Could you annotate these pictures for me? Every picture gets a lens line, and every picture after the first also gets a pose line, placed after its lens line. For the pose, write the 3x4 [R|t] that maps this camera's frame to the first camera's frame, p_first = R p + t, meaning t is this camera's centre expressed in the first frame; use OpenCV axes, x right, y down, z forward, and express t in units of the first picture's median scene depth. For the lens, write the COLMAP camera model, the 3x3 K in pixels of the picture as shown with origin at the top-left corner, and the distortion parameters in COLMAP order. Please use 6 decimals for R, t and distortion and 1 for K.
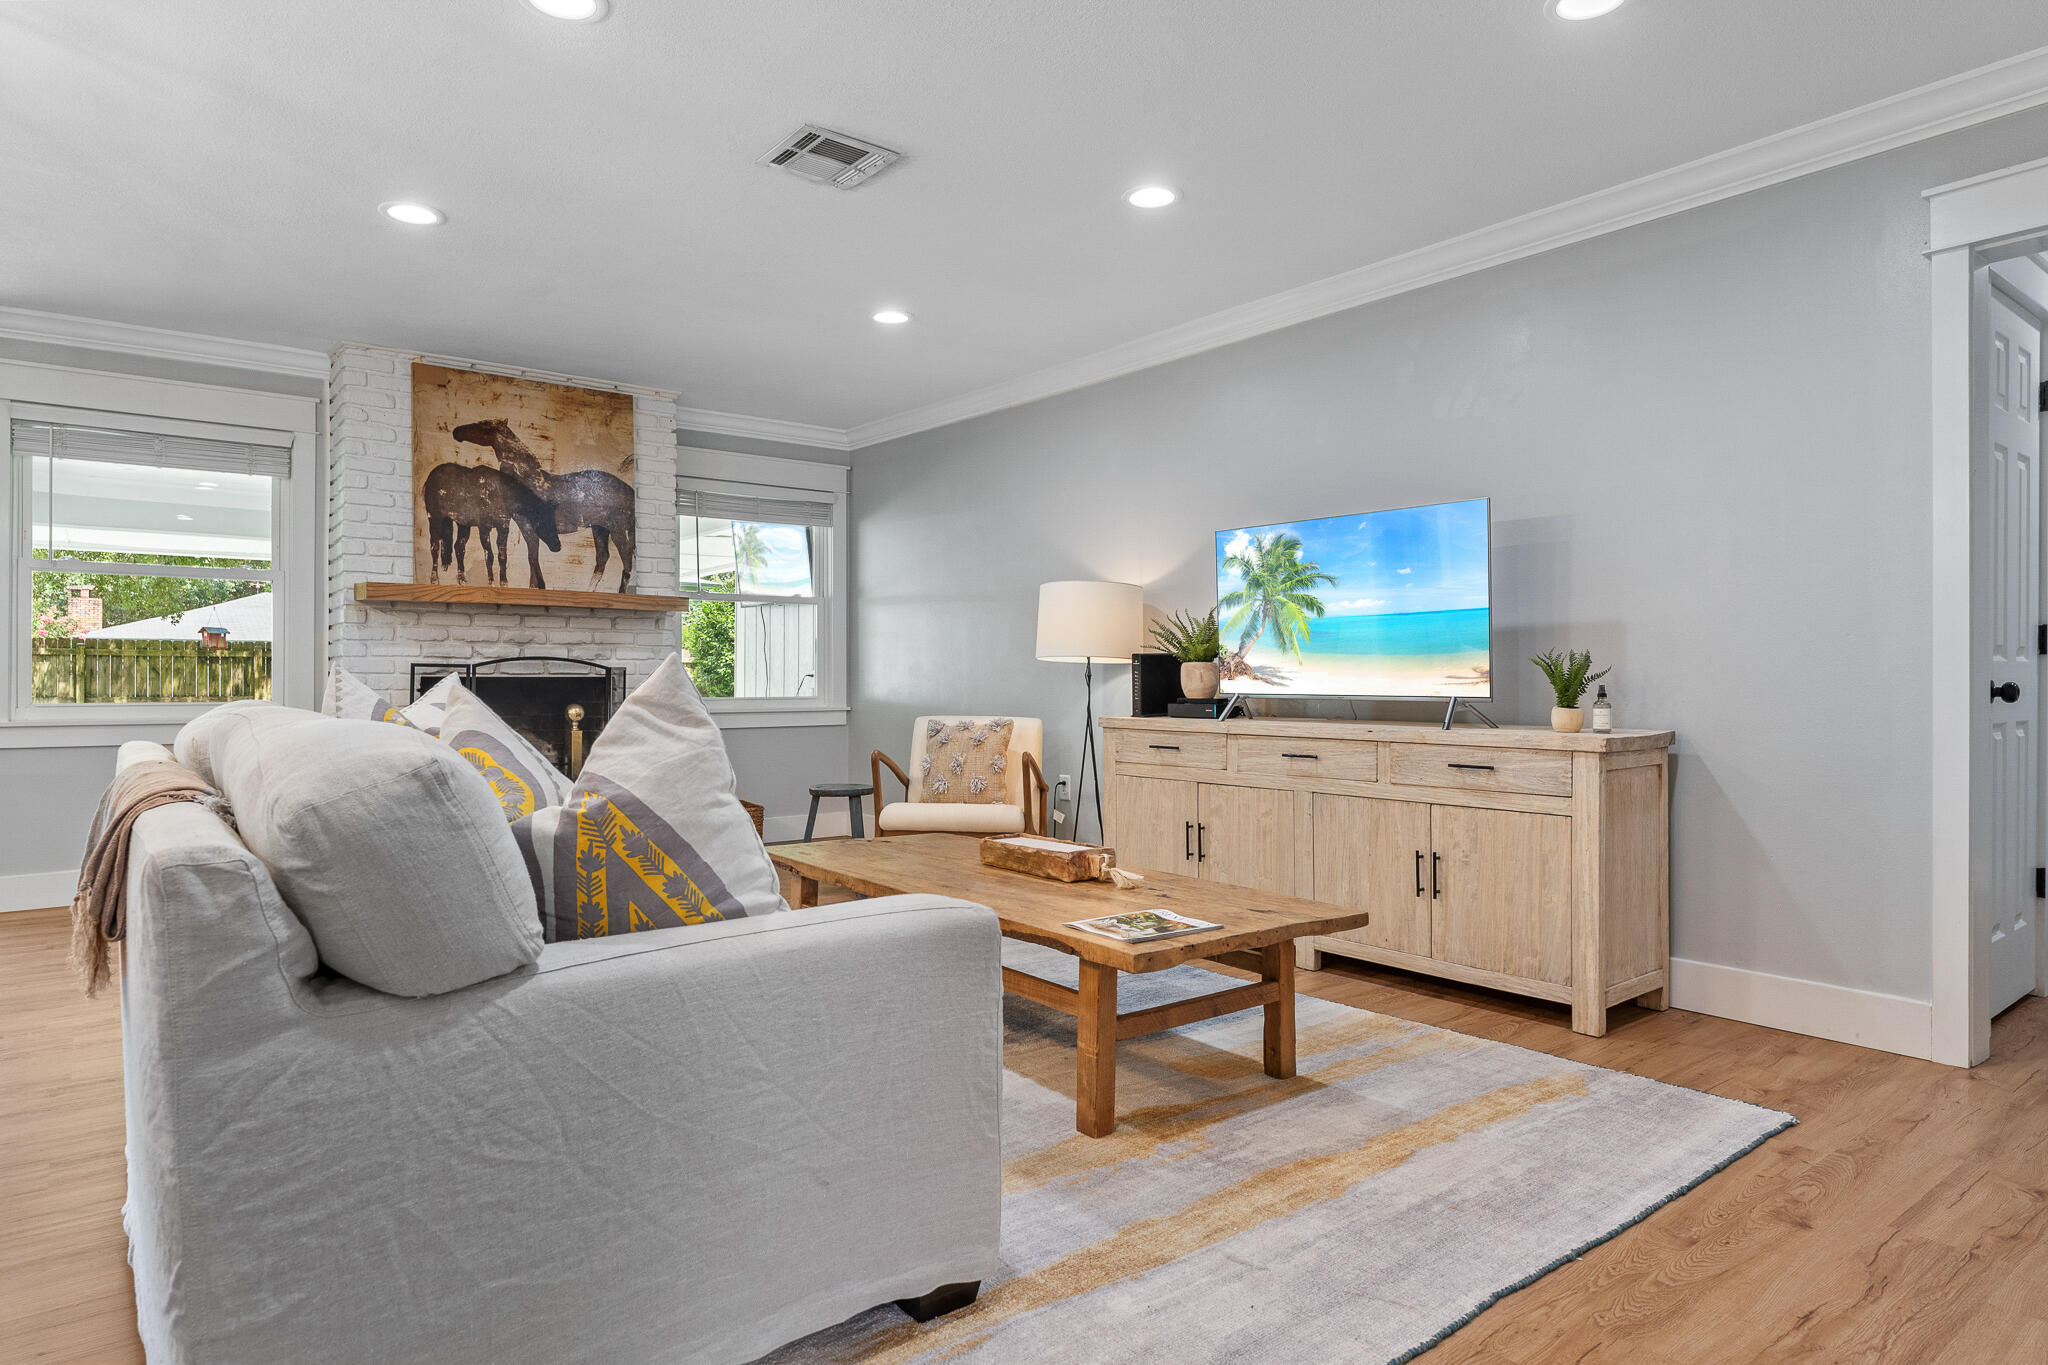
lens RADIAL K [[1190.7, 0, 1033.3], [0, 1190.7, 679.4], [0, 0, 1]] dist [-0.008098, -0.006259]
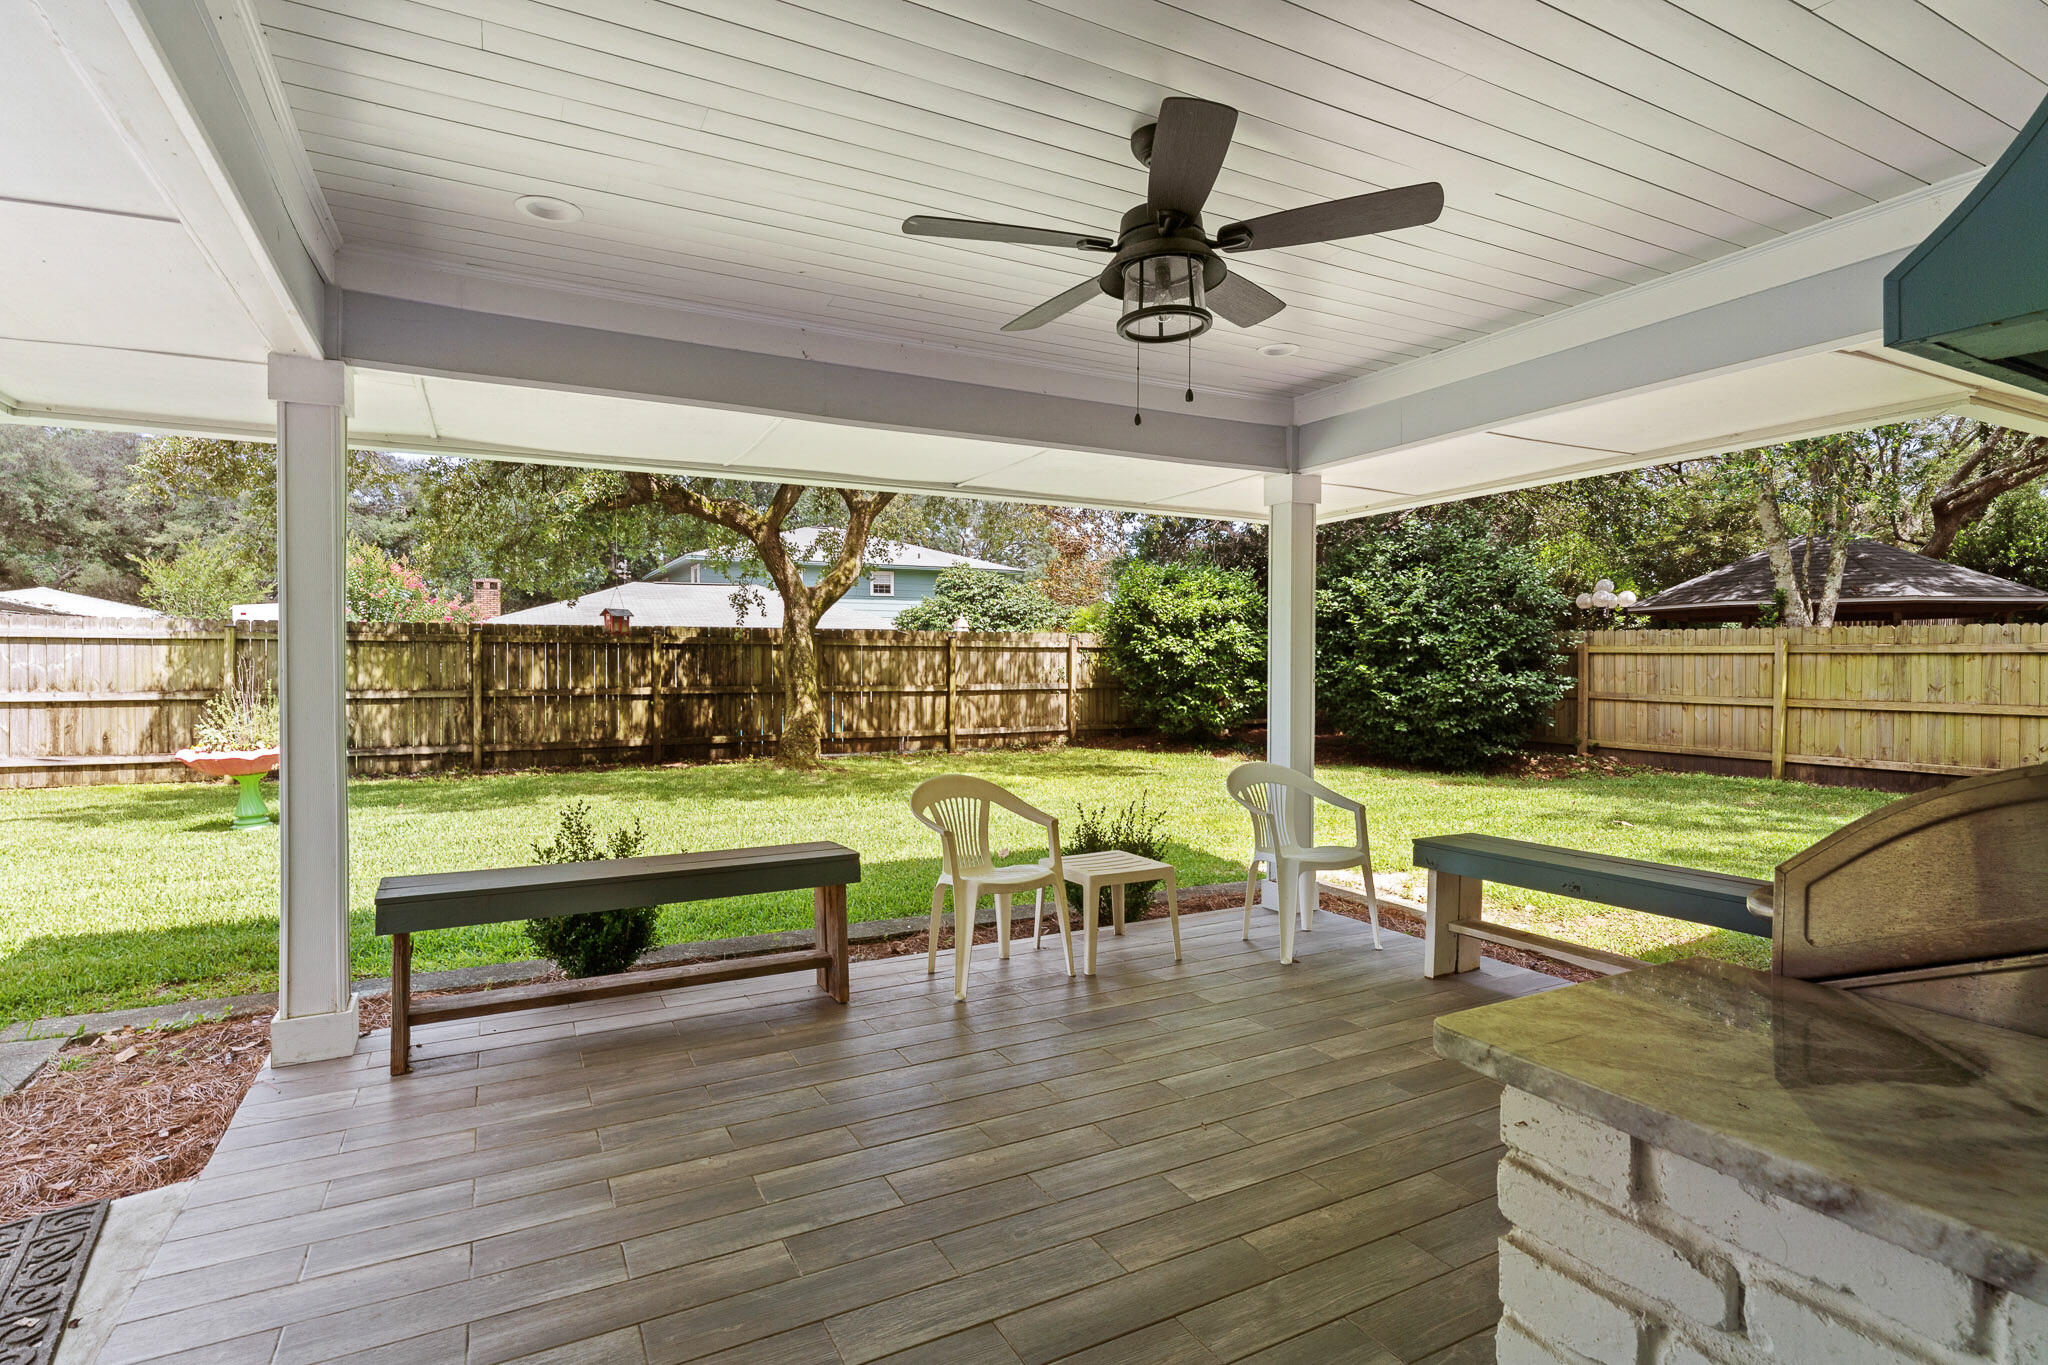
lens RADIAL K [[1026.8, 0, 1032.1], [0, 1026.8, 668.7], [0, 0, 1]] dist [0.000816, 0.000133]
pose [[0.981999, 0.002814, -0.188867, -0.822838], [-0.000839, 0.999944, 0.010534, -0.030026], [0.188886, -0.010186, 0.981946, 1.043079]]
